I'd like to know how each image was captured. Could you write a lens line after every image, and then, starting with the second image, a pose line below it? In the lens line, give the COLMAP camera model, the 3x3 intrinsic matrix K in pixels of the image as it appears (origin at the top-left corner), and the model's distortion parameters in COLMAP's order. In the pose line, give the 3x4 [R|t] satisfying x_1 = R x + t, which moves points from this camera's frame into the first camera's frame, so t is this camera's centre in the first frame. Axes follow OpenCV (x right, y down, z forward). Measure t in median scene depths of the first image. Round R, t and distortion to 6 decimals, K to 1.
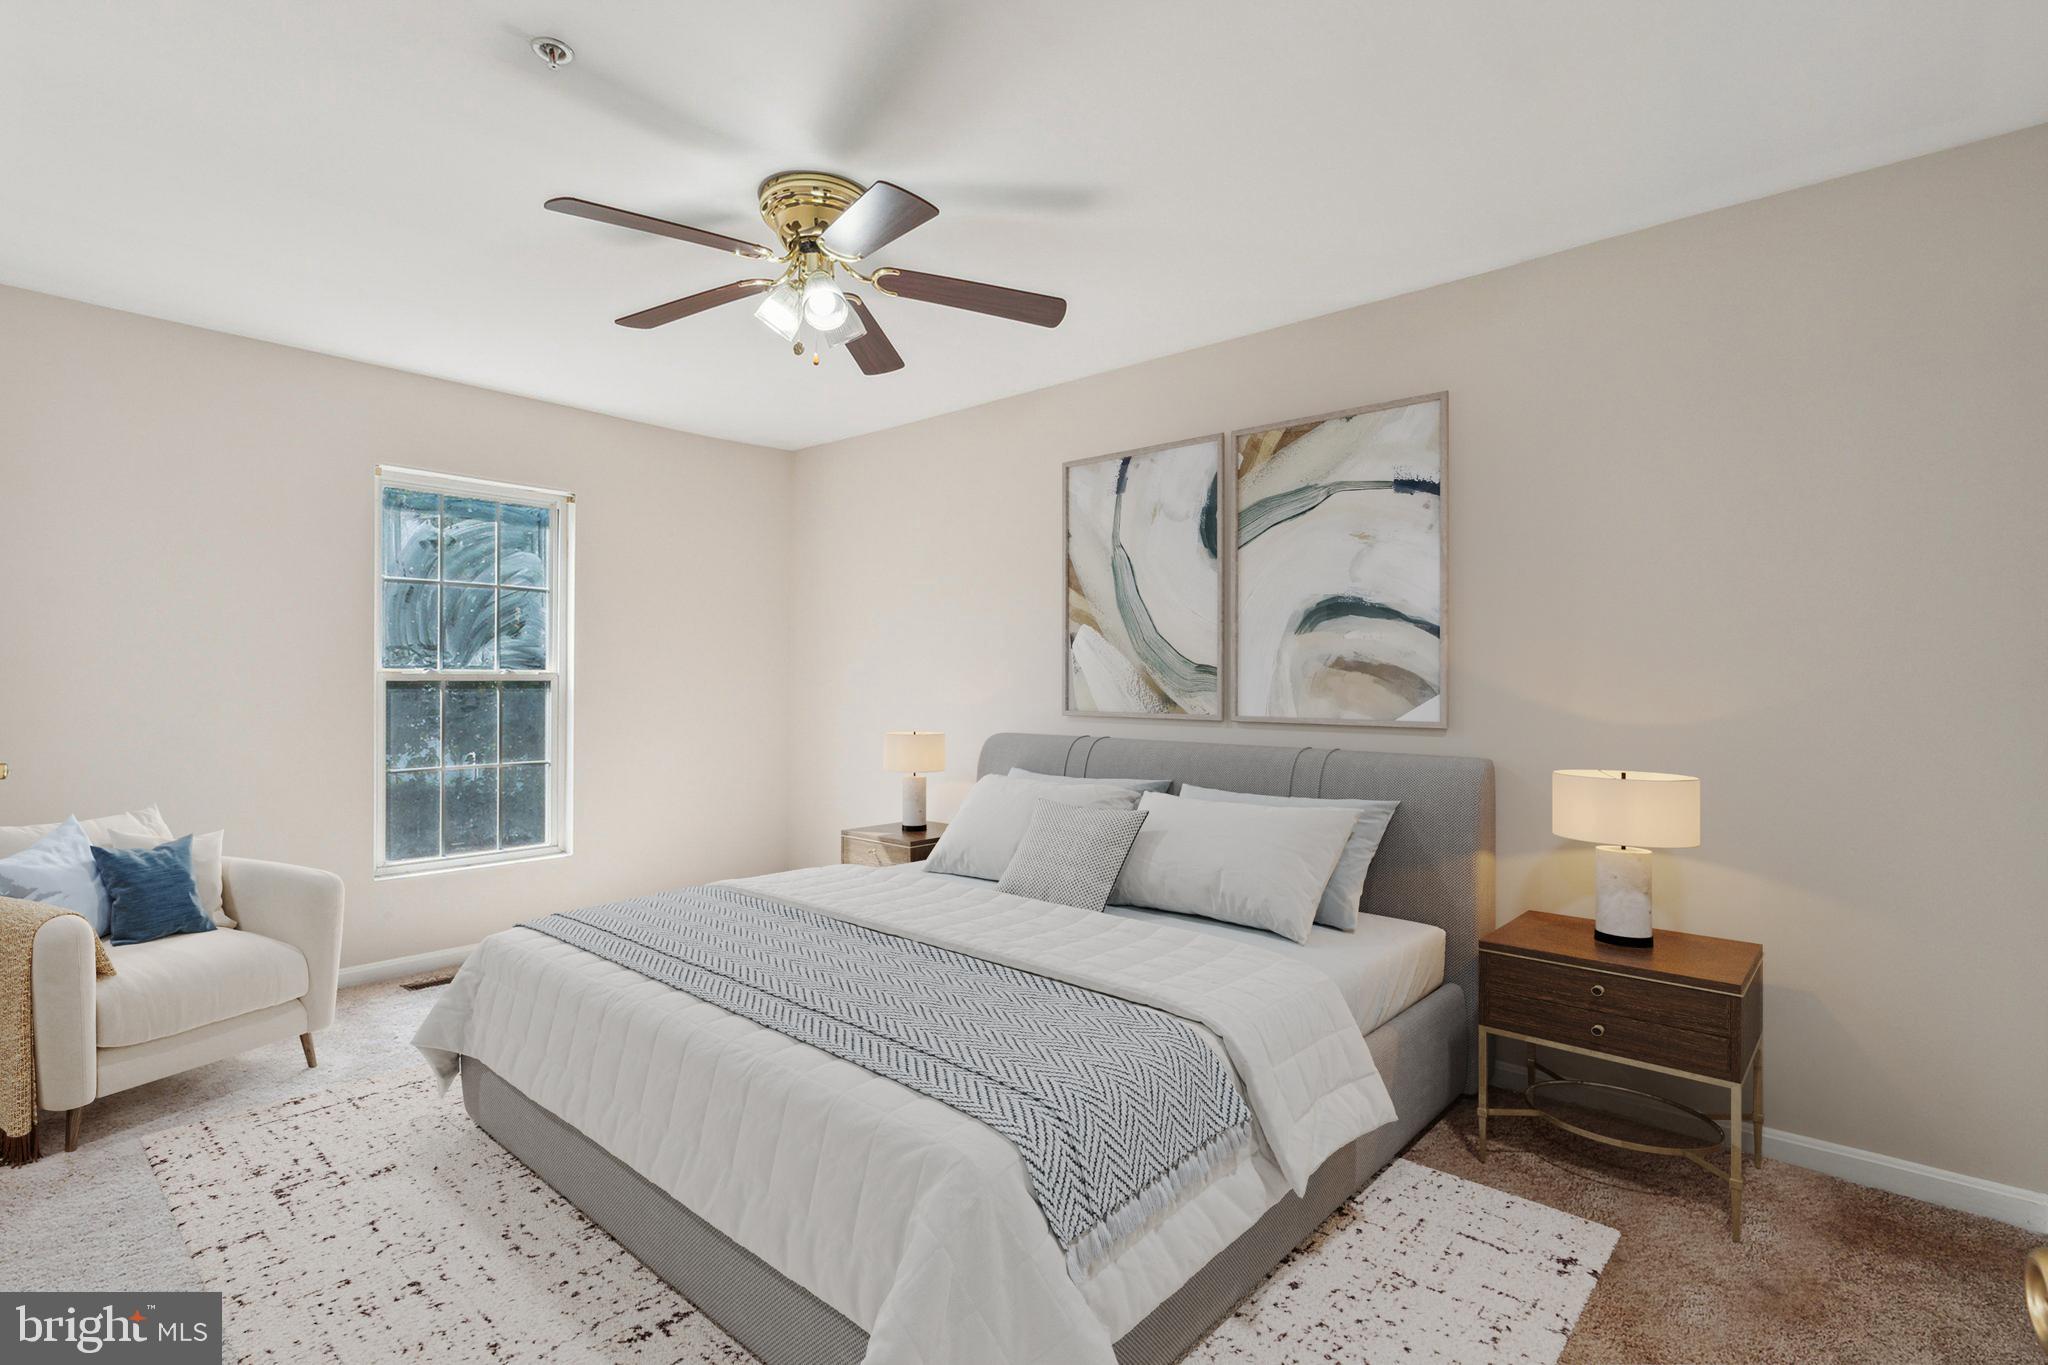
lens RADIAL K [[957.3, 0, 1021.5], [0, 957.3, 687.7], [0, 0, 1]] dist [-0.013184, 0.001854]
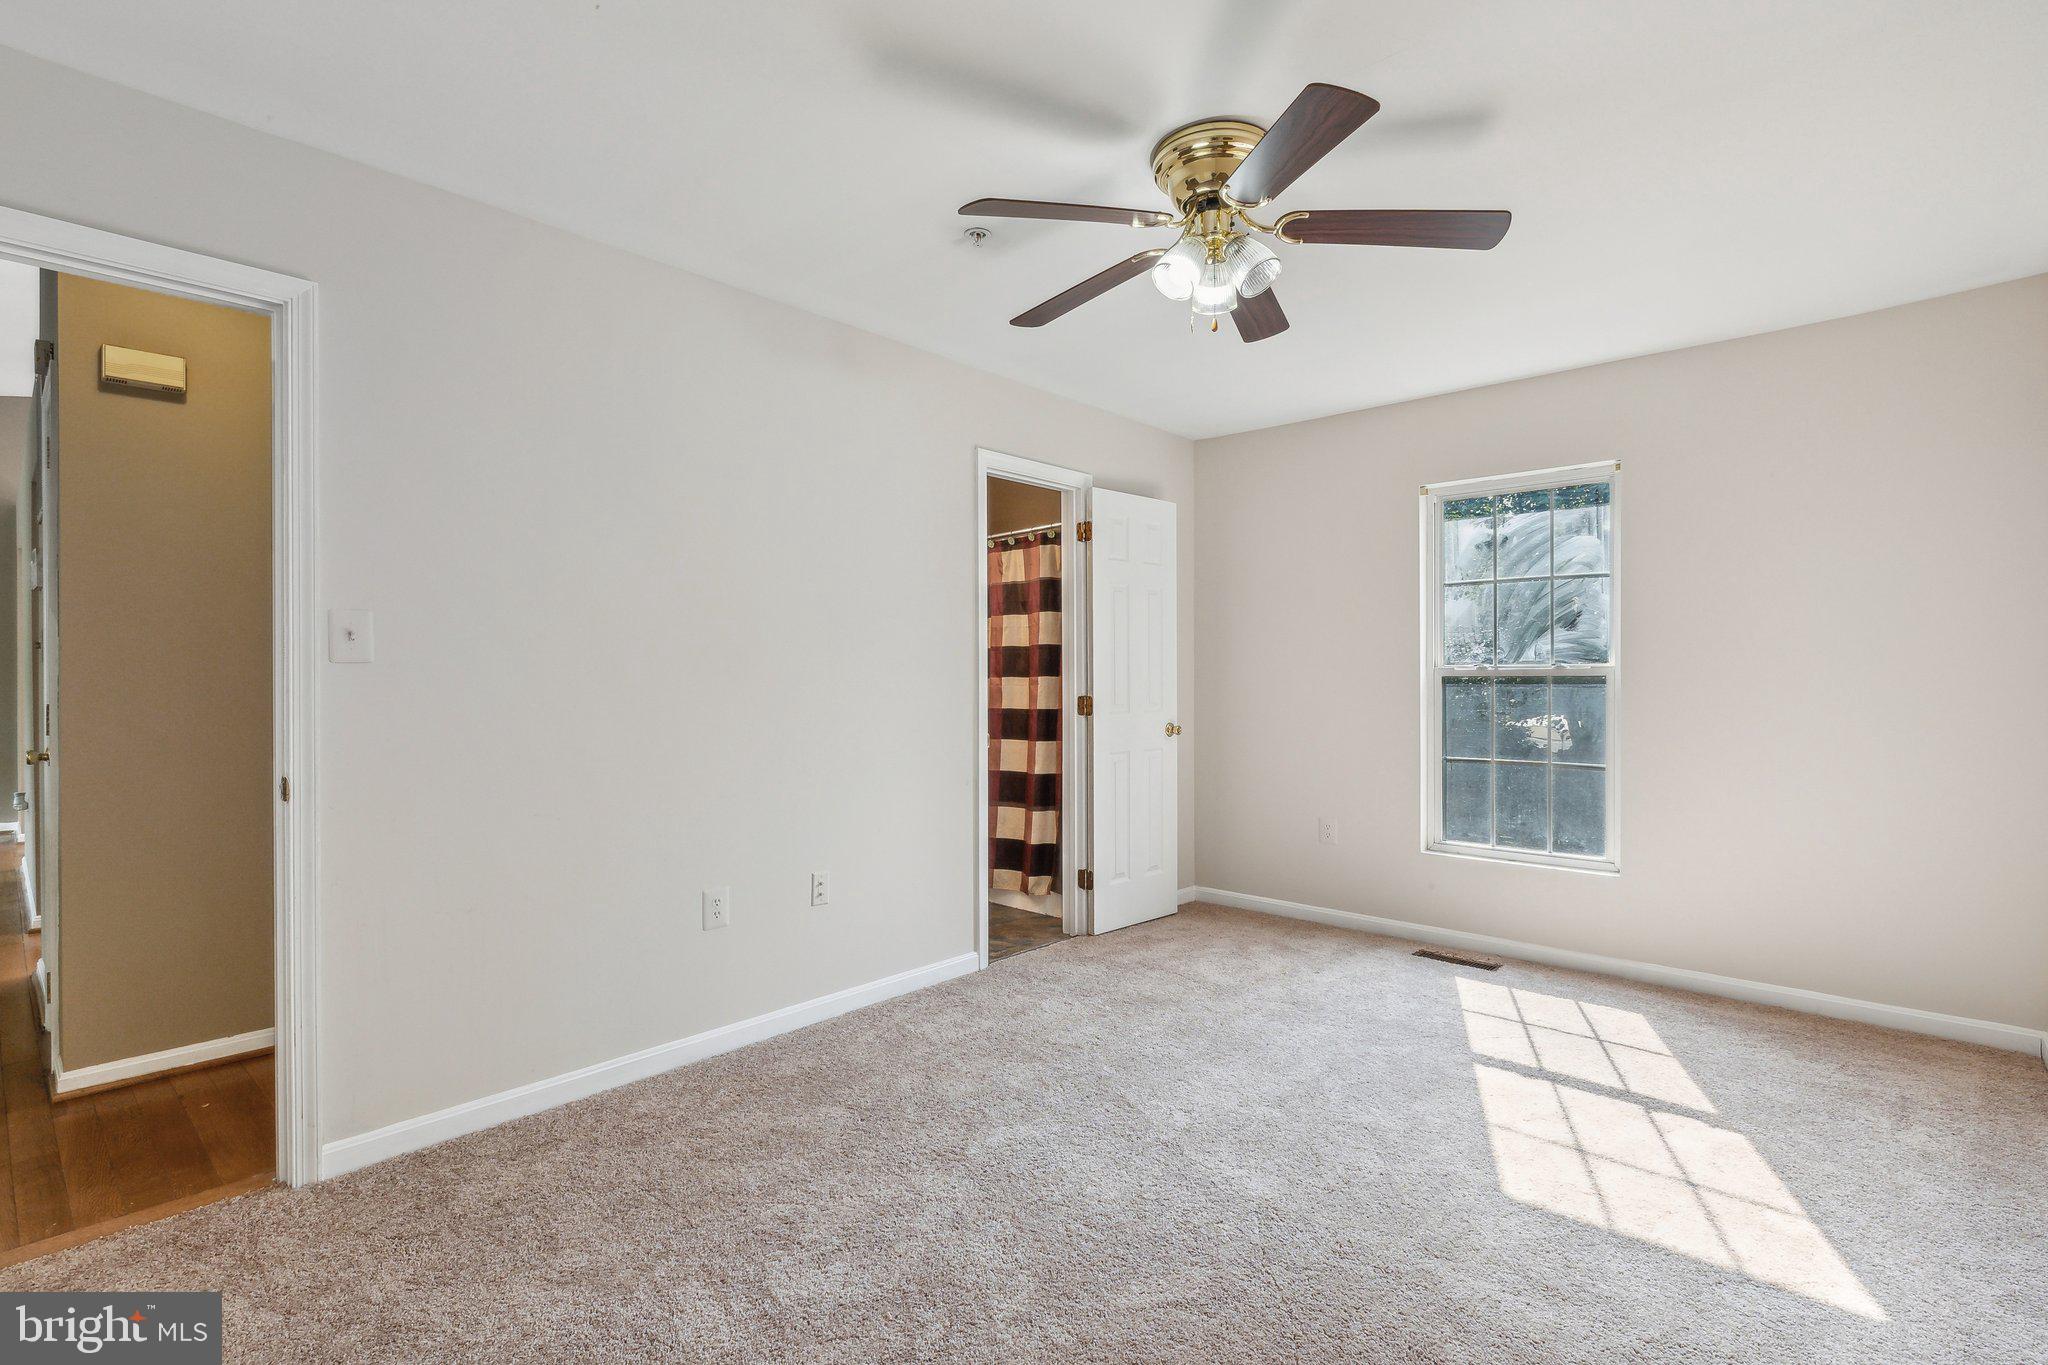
lens RADIAL K [[957.3, 0, 1023.9], [0, 957.3, 681.3], [0, 0, 1]] dist [-0.013184, 0.001854]
pose [[-0.005848, -0.001730, -0.999981, 0.412266], [-0.002668, 0.999995, -0.001714, 0.001191], [0.999979, 0.002658, -0.005852, 0.478111]]
